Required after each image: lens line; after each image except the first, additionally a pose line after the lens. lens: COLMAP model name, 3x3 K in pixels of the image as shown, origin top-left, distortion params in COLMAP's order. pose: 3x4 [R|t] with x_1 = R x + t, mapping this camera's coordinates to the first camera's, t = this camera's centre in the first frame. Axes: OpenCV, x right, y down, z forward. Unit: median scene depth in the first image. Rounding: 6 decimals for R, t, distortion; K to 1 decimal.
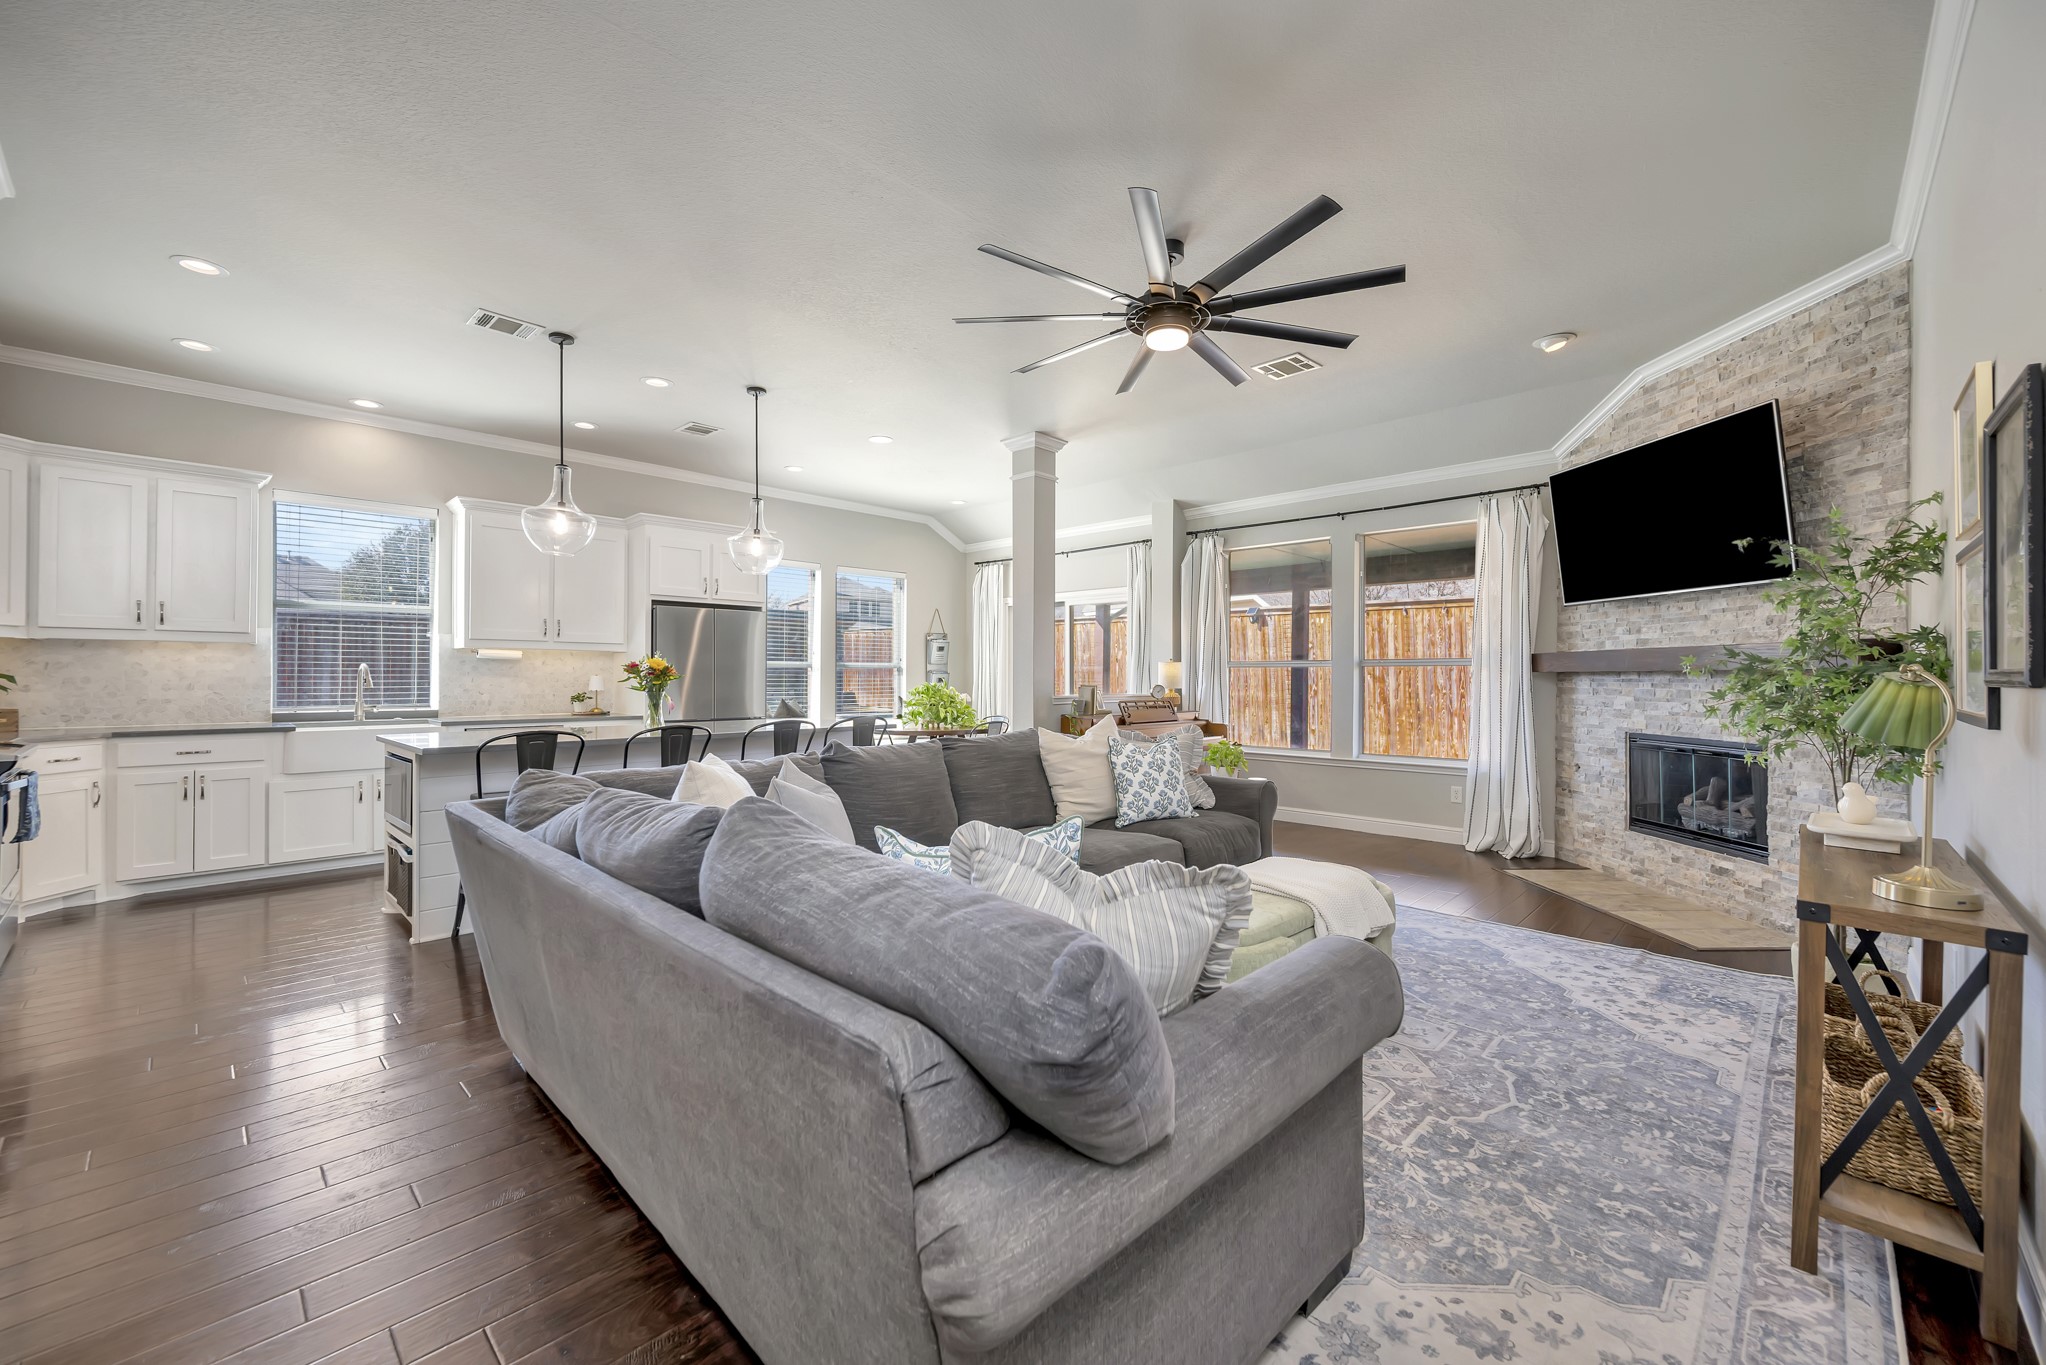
lens RADIAL K [[812.0, 0, 1029.1], [0, 812.0, 669.5], [0, 0, 1]] dist [-0.001333, 0.000359]
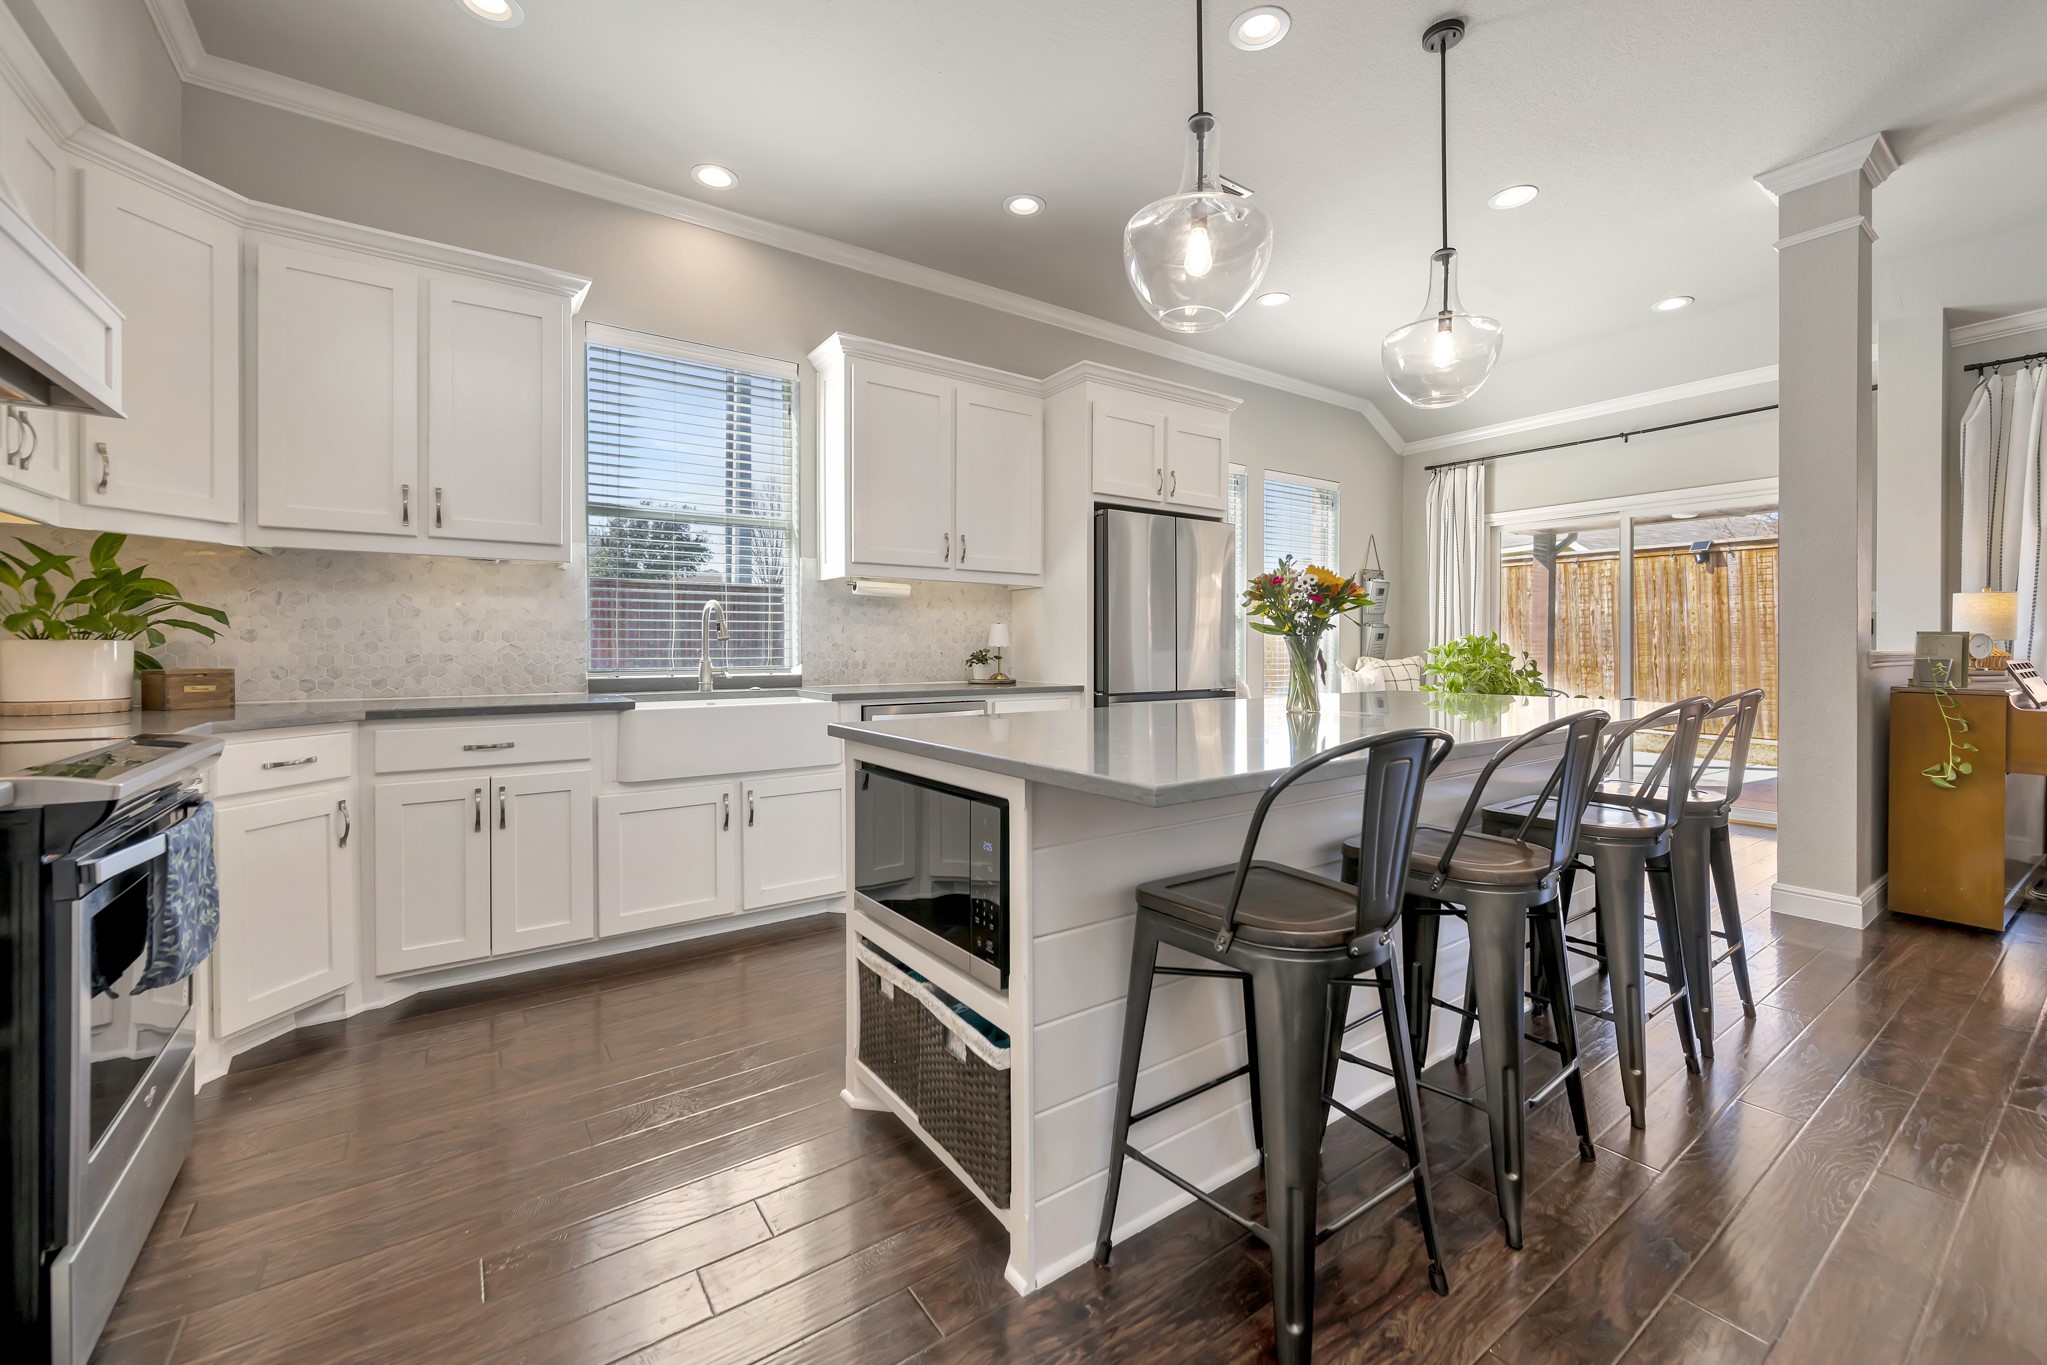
lens RADIAL K [[812.4, 0, 1019.9], [0, 812.4, 648.9], [0, 0, 1]] dist [-0.001333, 0.000359]
pose [[0.981410, -0.003737, -0.191889, -0.560239], [0.005503, 0.999947, 0.008670, 0.031395], [0.191846, -0.009565, 0.981378, 0.517853]]
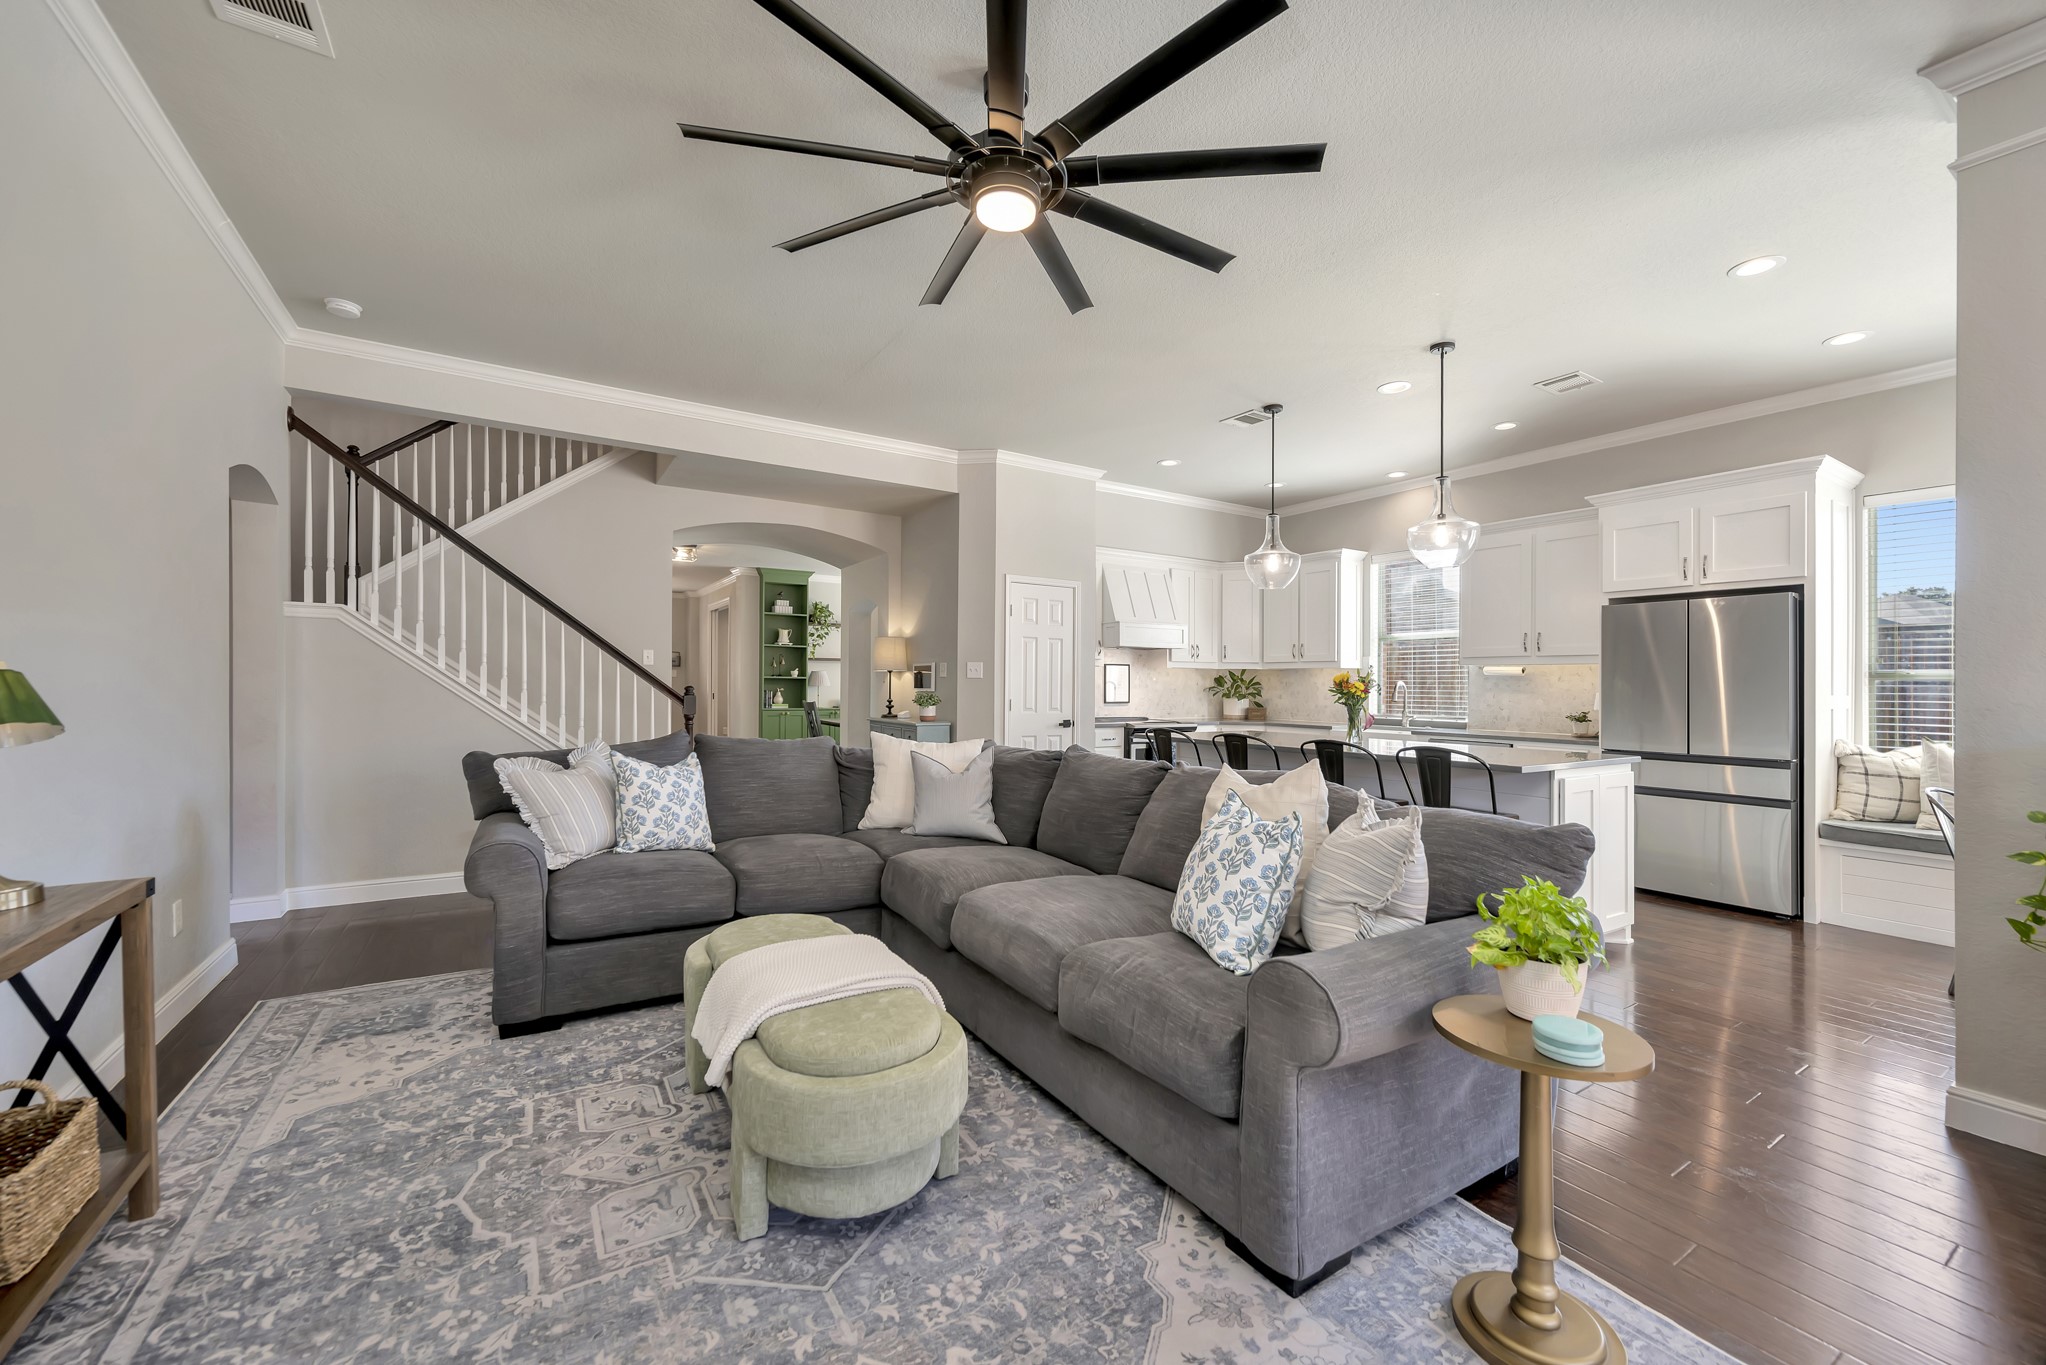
lens RADIAL K [[812.0, 0, 1025.0], [0, 812.0, 683.8], [0, 0, 1]] dist [-0.001333, 0.000359]
pose [[-0.239457, -0.007305, -0.970880, 0.631306], [-0.002282, 0.999973, -0.006961, 0.007923], [0.970904, 0.000549, -0.239467, 0.877639]]
